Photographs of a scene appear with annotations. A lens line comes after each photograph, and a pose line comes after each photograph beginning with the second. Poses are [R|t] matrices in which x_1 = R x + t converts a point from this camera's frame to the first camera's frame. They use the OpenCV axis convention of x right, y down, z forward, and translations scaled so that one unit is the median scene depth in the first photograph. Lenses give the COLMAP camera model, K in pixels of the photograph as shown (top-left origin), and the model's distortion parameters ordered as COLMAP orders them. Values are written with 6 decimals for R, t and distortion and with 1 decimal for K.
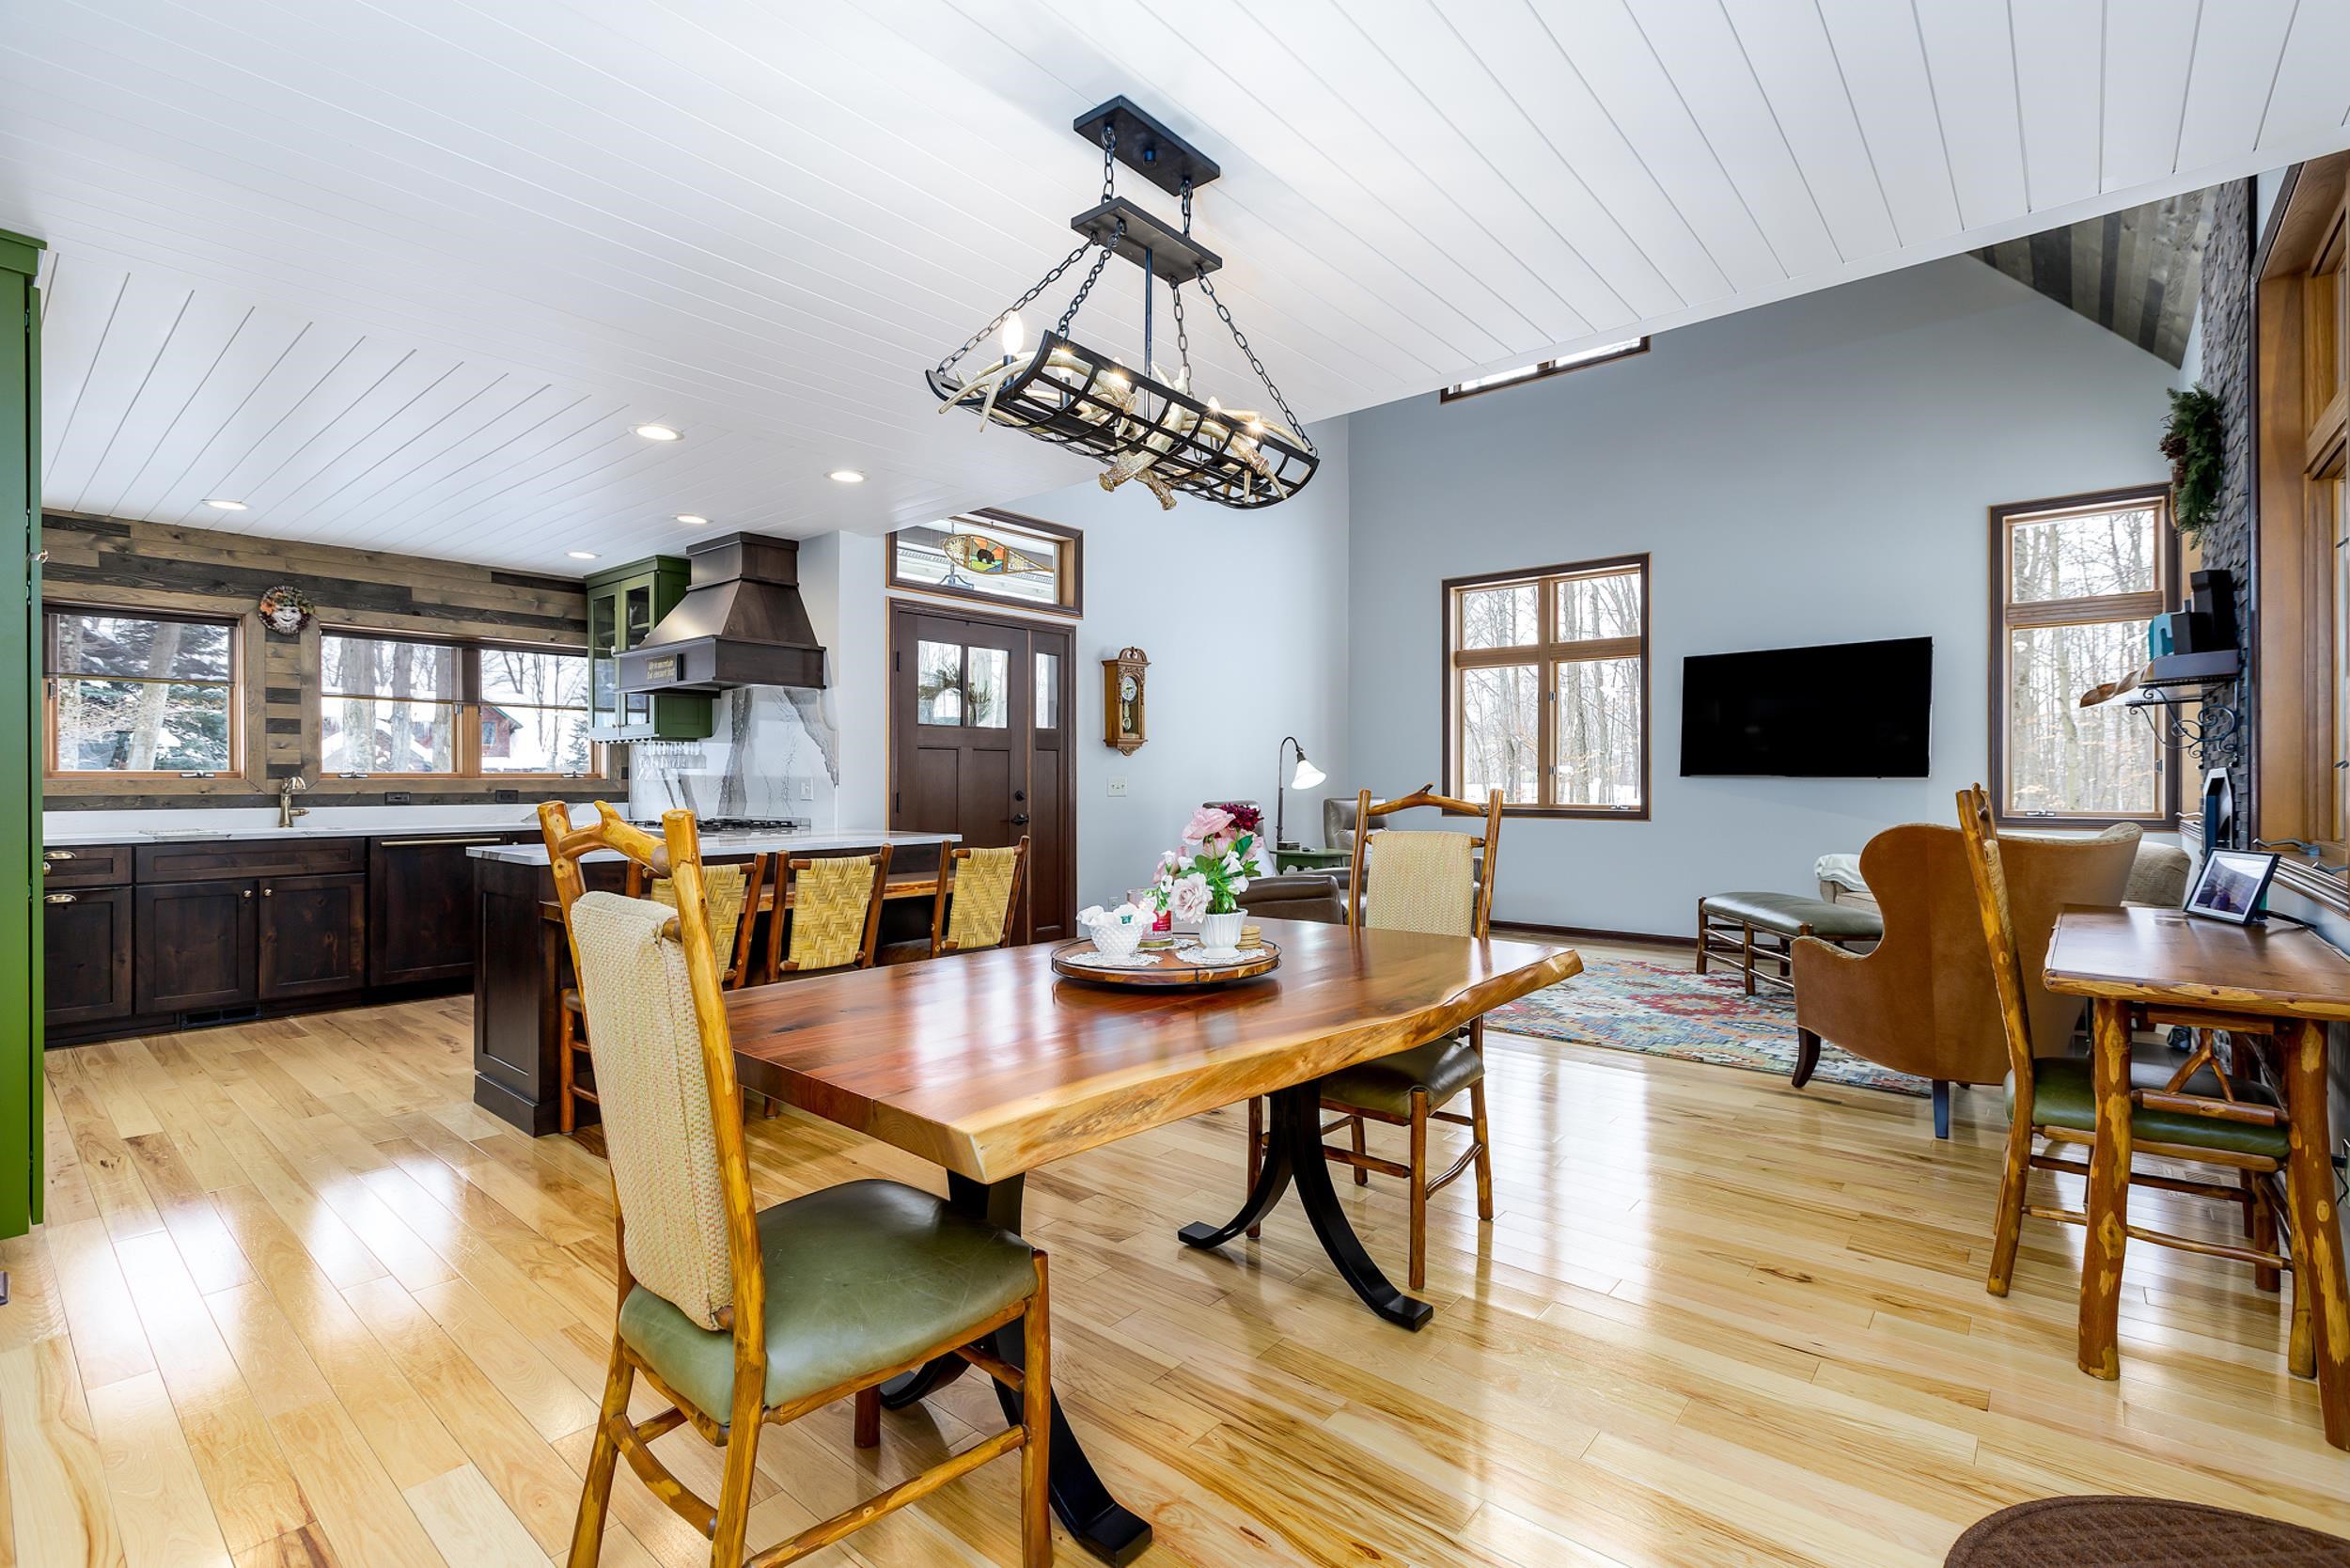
lens RADIAL K [[1060.6, 0, 1184.4], [0, 1060.6, 778.1], [0, 0, 1]] dist [0.002915, -0.001431]
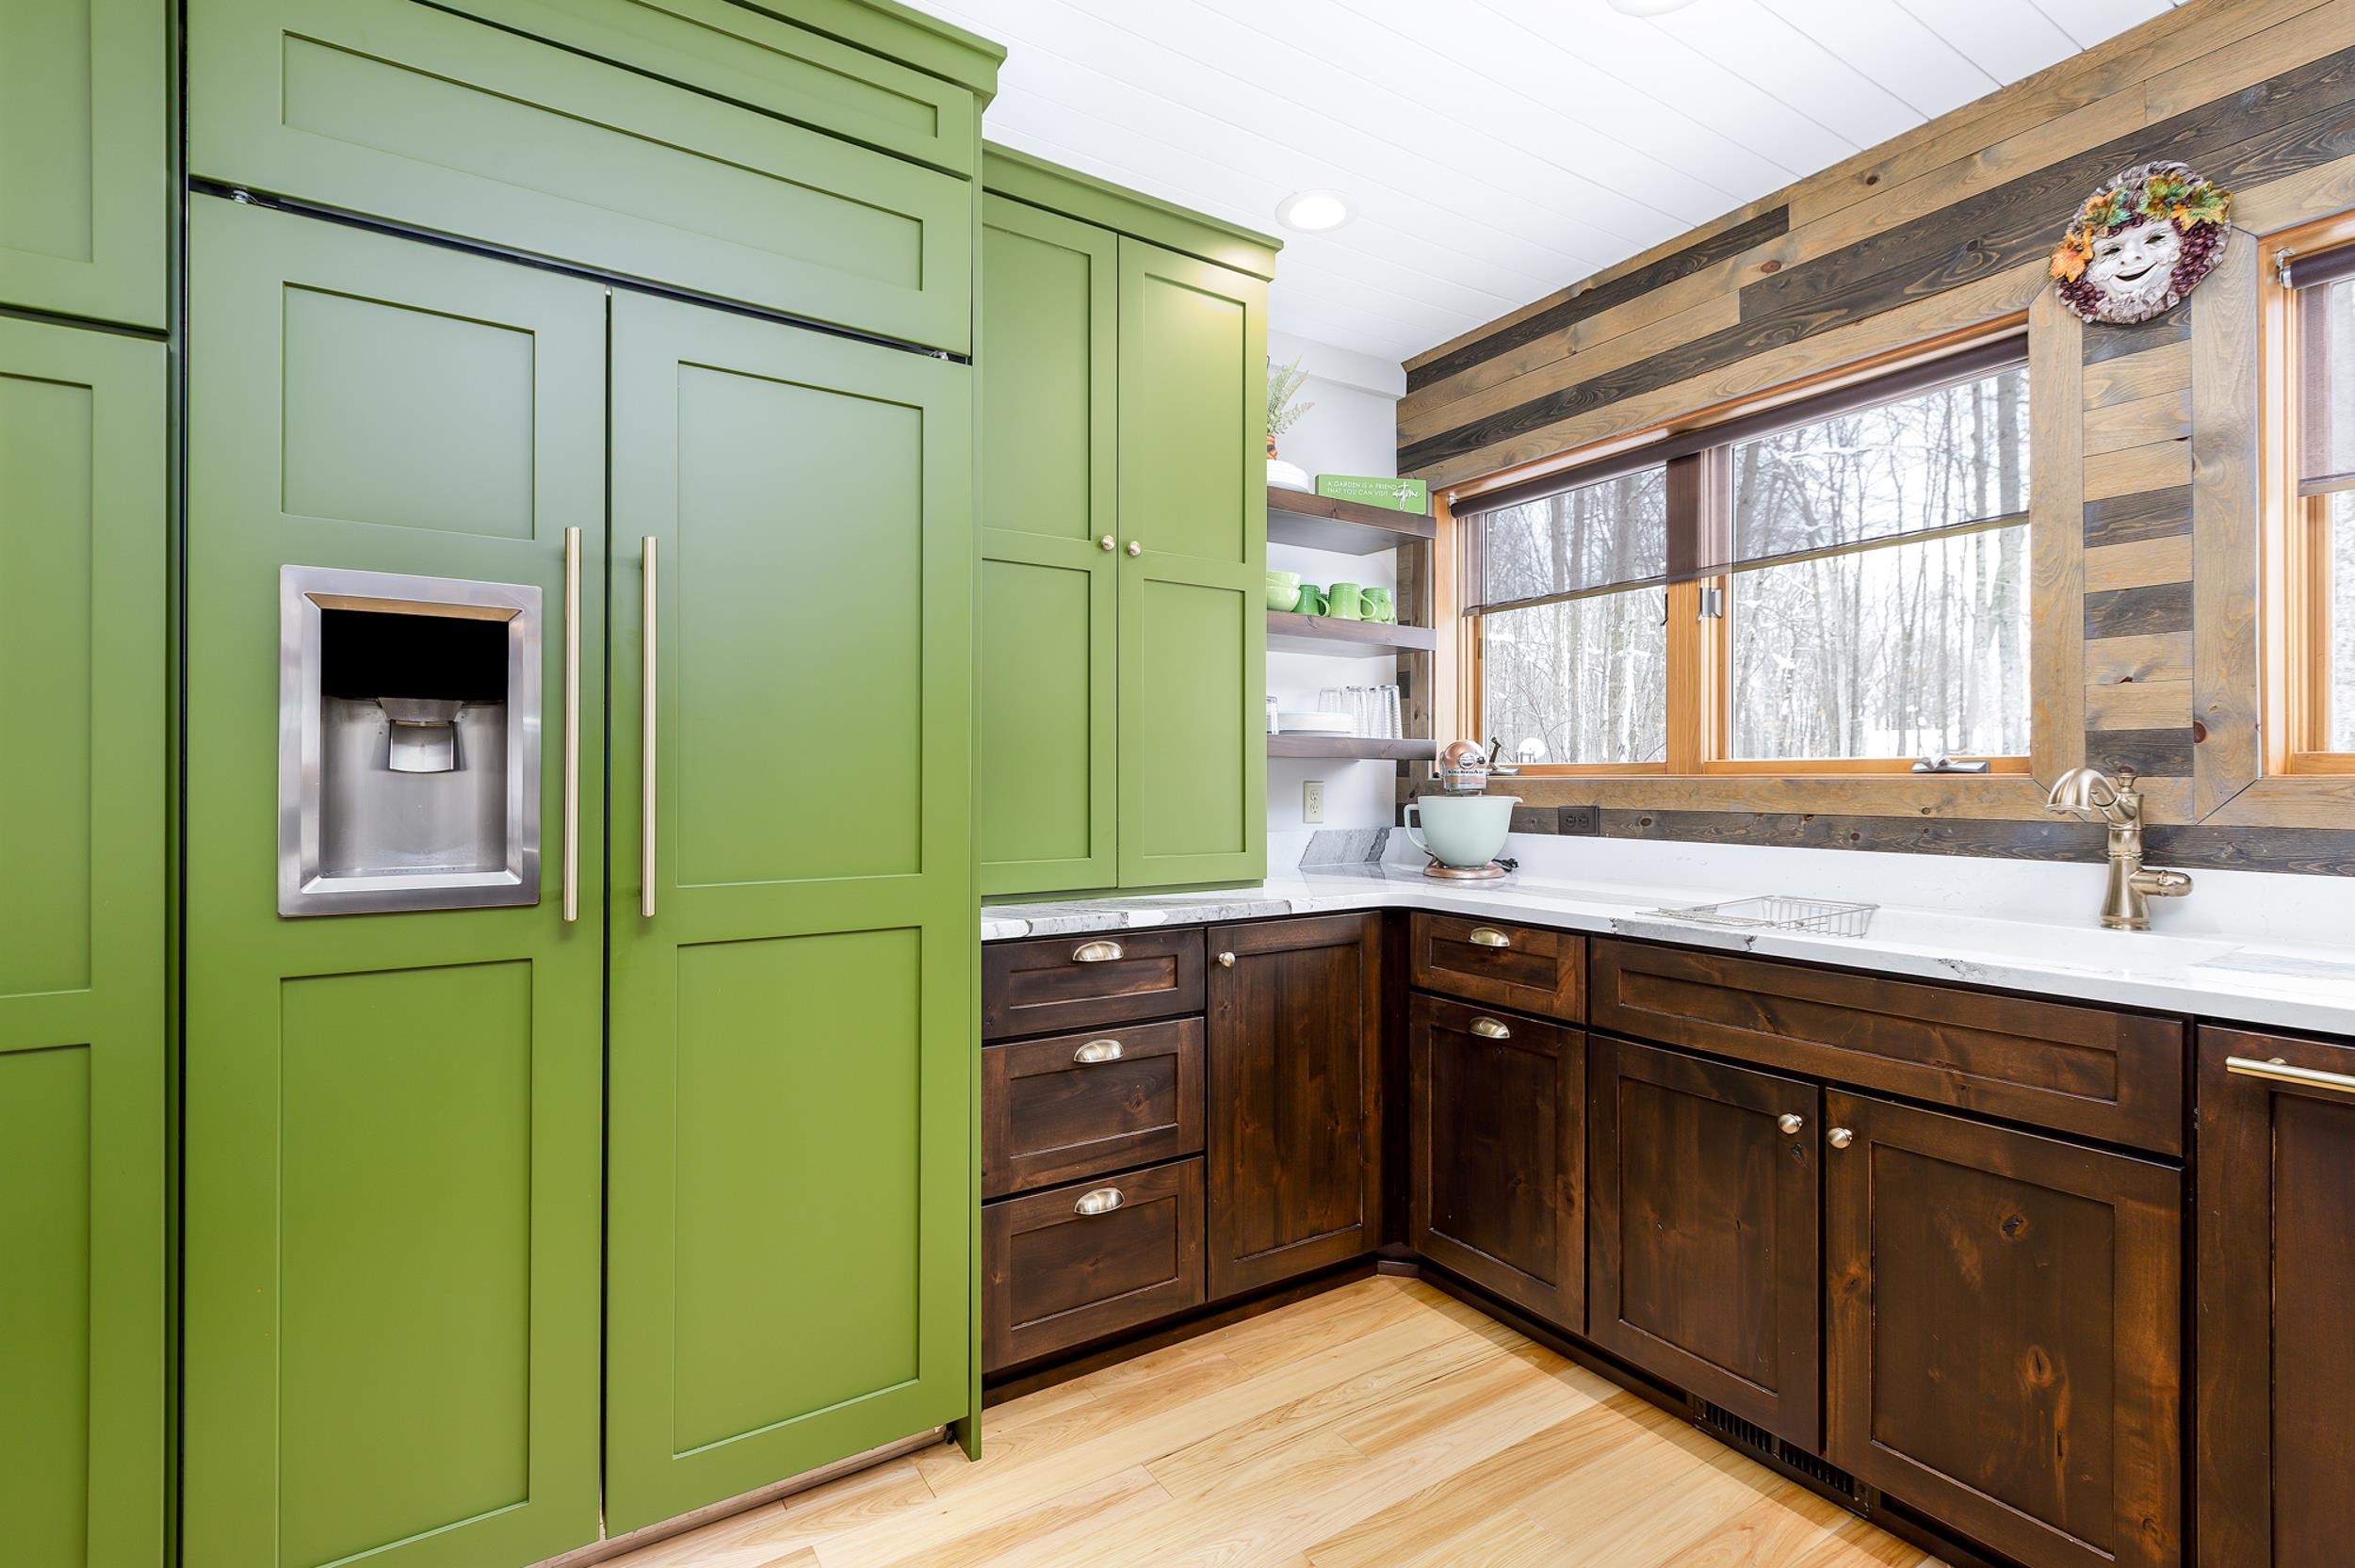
lens RADIAL K [[1062.7, 0, 1176.9], [0, 1062.7, 781.5], [0, 0, 1]] dist [0.002915, -0.001431]
pose [[-0.294218, 0.003867, -0.955731, -0.419163], [0.002333, 0.999992, 0.003328, 0.000704], [0.955736, -0.001251, -0.294224, 0.752508]]
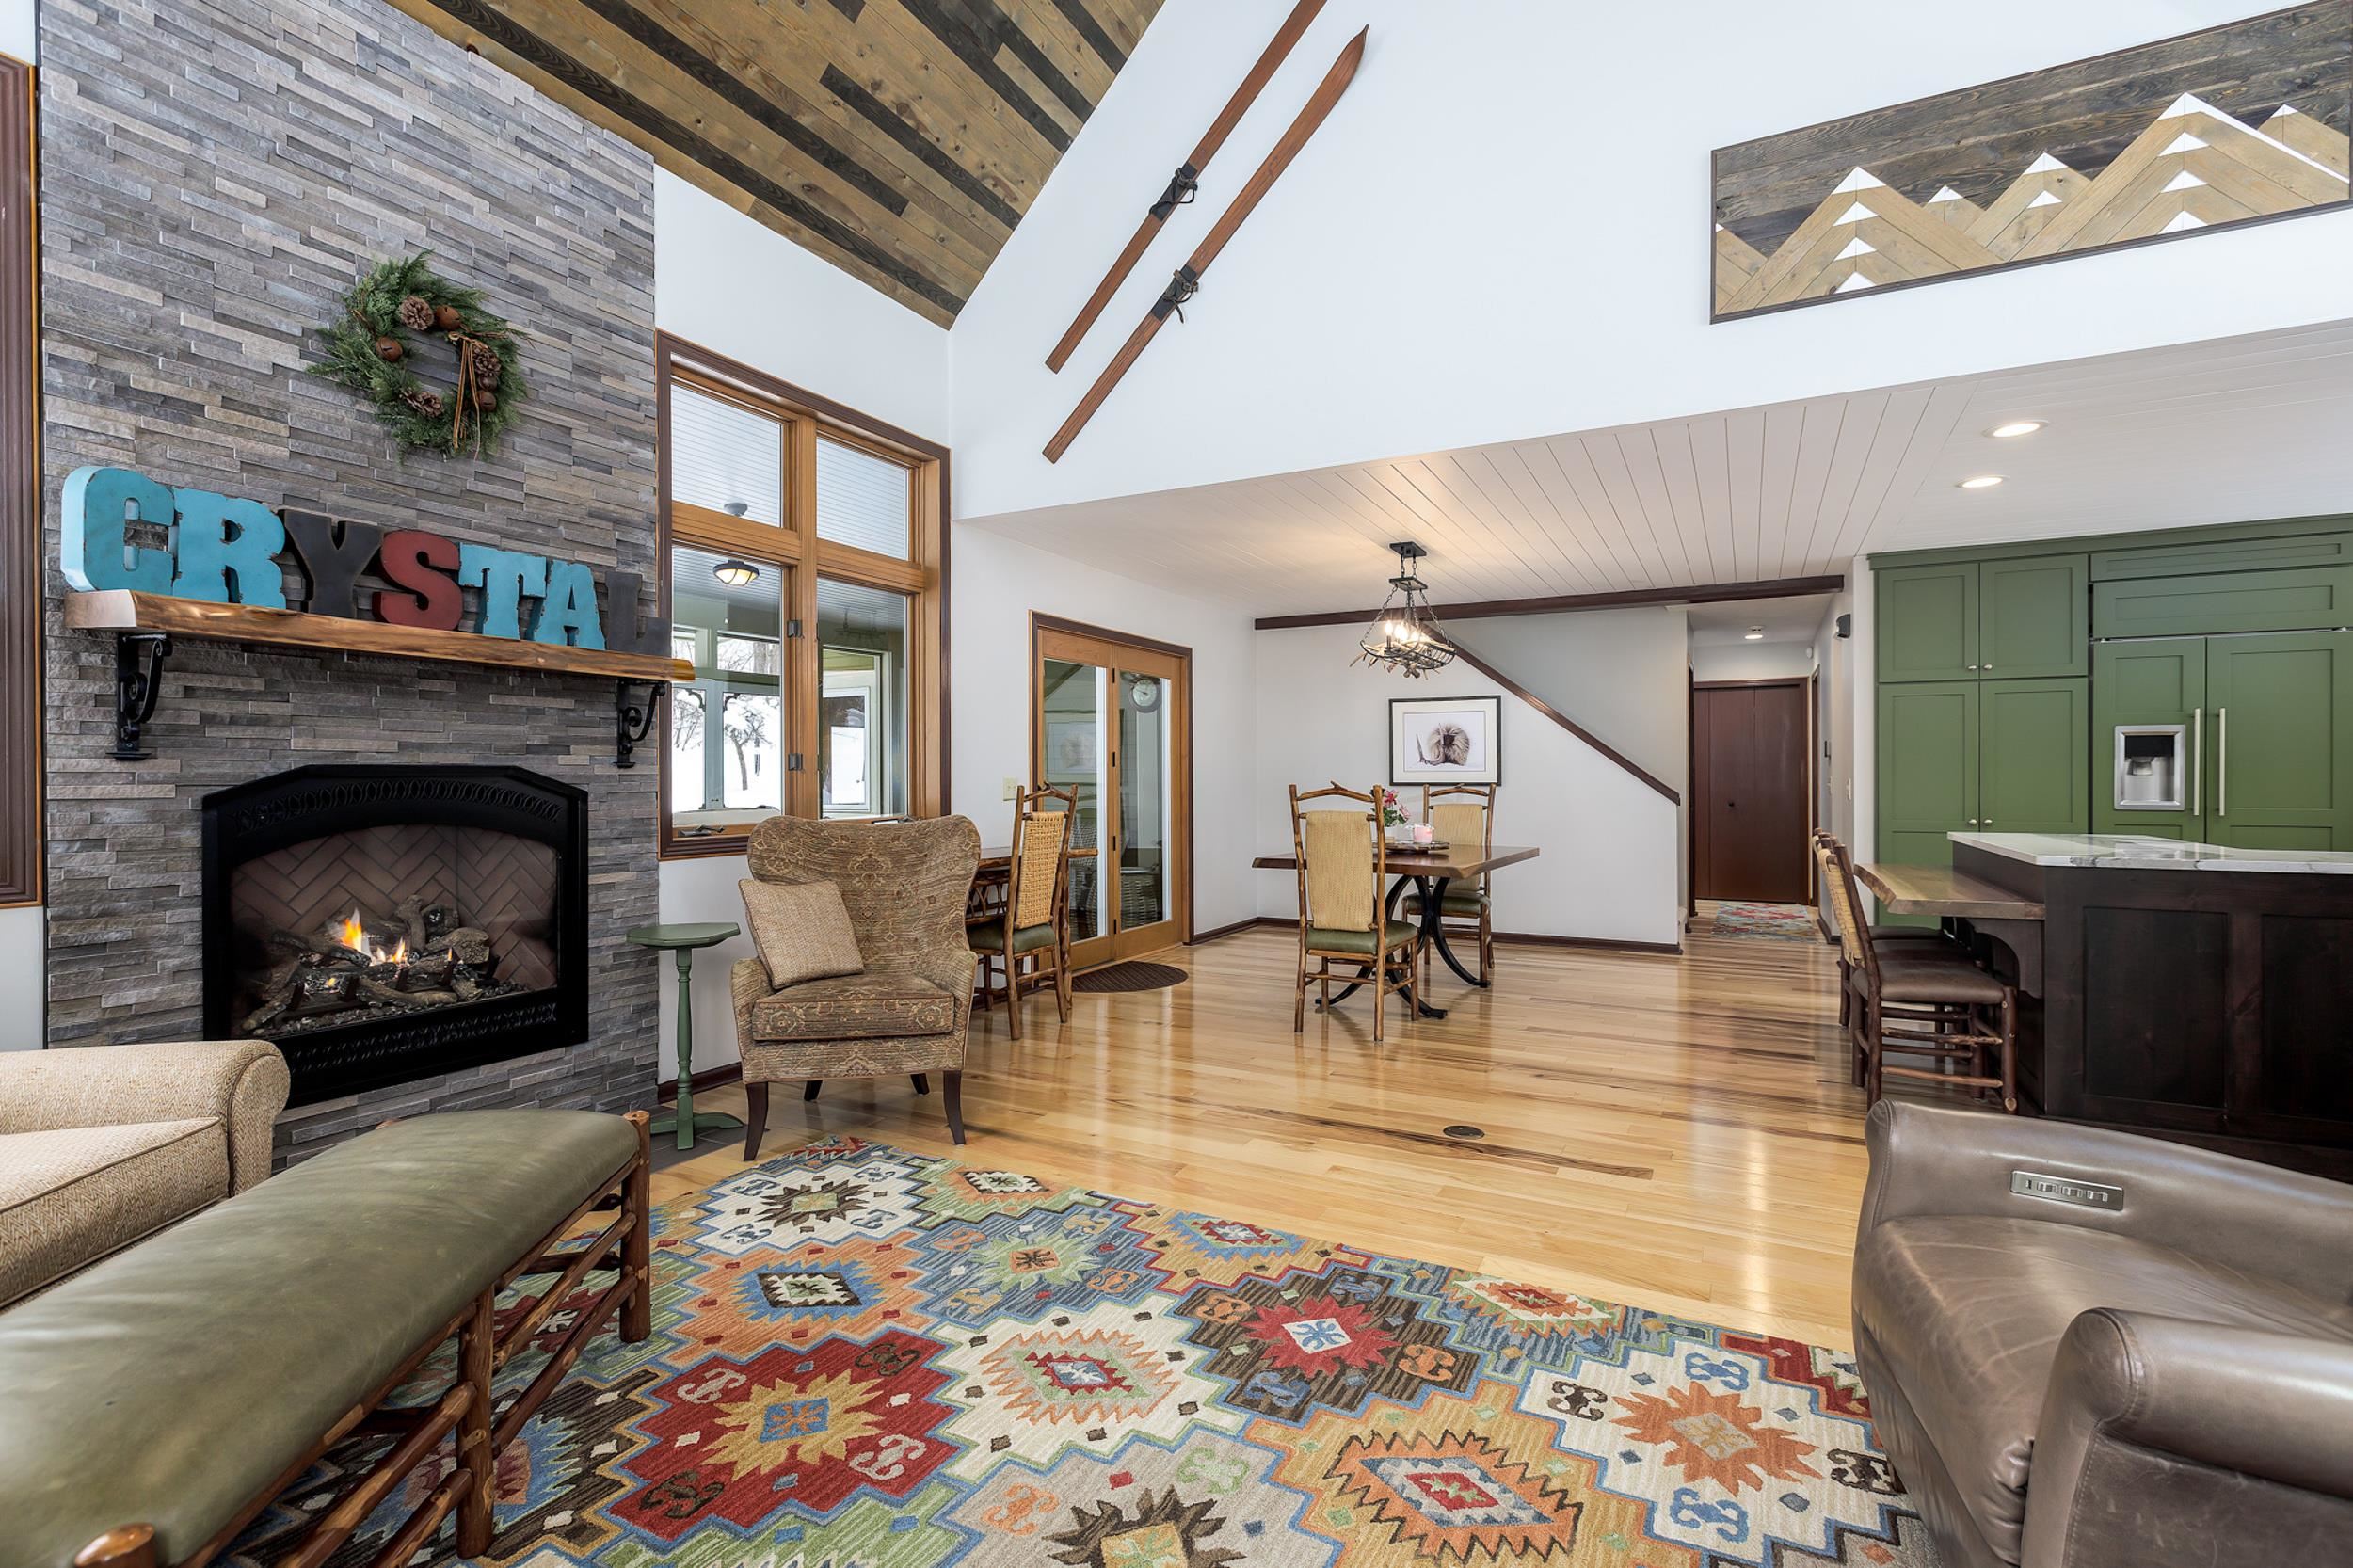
lens RADIAL K [[1061.9, 0, 1178.4], [0, 1061.9, 782.6], [0, 0, 1]] dist [0.002915, -0.001431]
pose [[-0.978443, 0.000826, -0.206517, 0.381814], [0.000759, 1.000000, 0.000401, 0.002953], [0.206517, 0.000235, -0.978443, 1.217891]]
